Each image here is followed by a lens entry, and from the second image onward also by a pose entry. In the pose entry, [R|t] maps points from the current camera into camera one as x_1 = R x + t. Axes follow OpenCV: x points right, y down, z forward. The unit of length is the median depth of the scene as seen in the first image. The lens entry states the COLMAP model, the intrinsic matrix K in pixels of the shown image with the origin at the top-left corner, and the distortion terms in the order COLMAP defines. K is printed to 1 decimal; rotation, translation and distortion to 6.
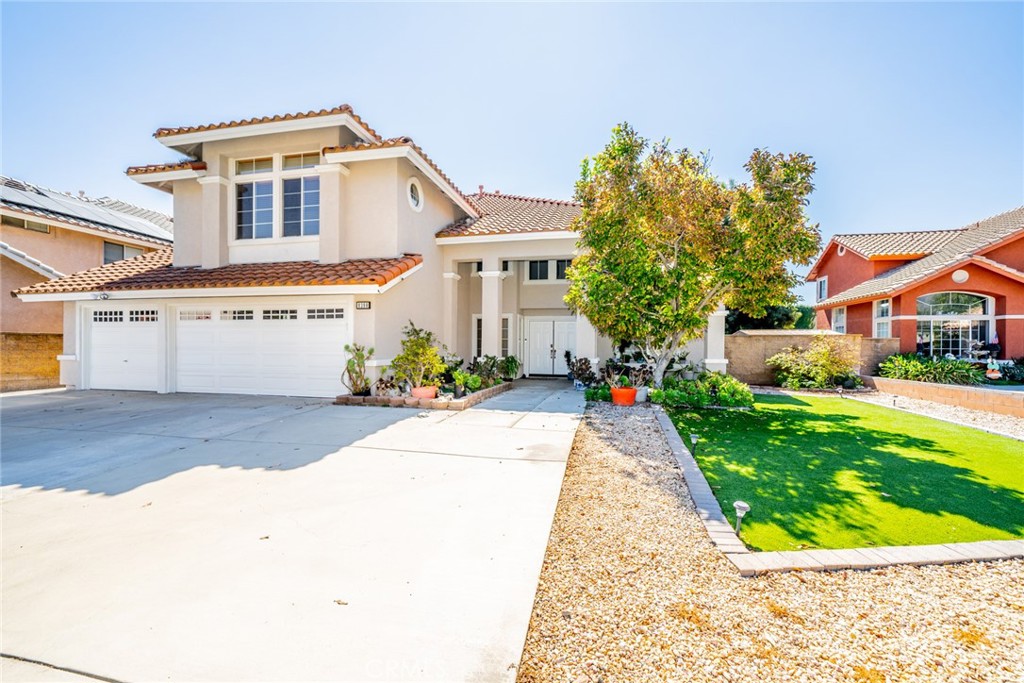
lens RADIAL K [[399.9, 0, 512.6], [0, 399.9, 331.9], [0, 0, 1]] dist [-0.000324, -0.000063]
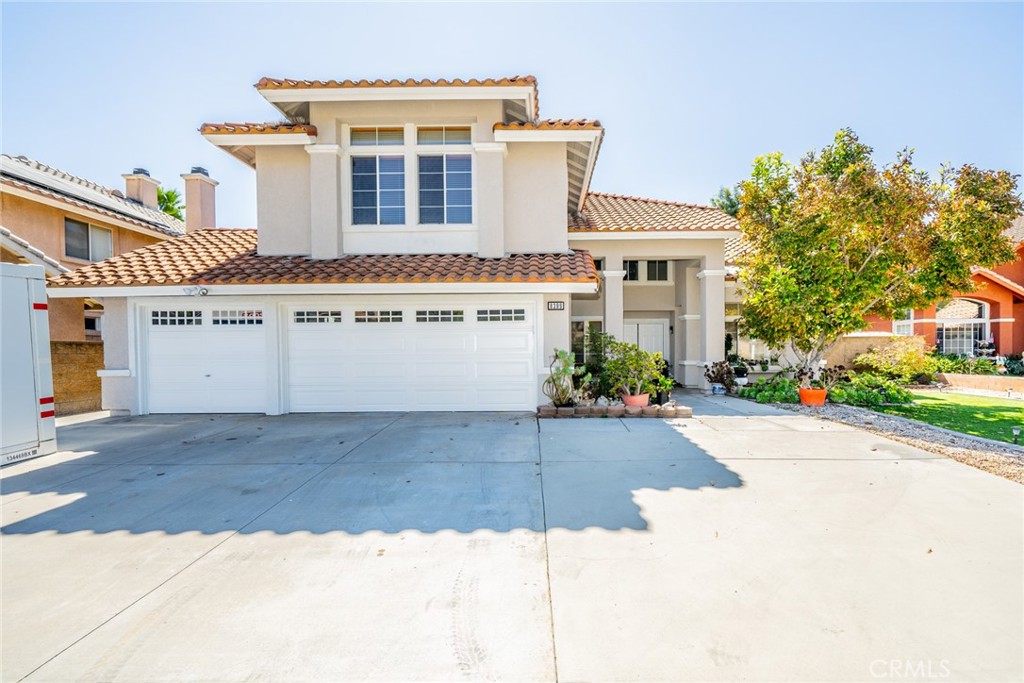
lens RADIAL K [[430.4, 0, 512.0], [0, 430.4, 341.5], [0, 0, 1]] dist [-0.001354, -0.000155]
pose [[0.979295, -0.009193, 0.202230, -0.561712], [0.007173, 0.999917, 0.010720, 0.001710], [-0.202312, -0.009047, 0.979279, 0.069121]]
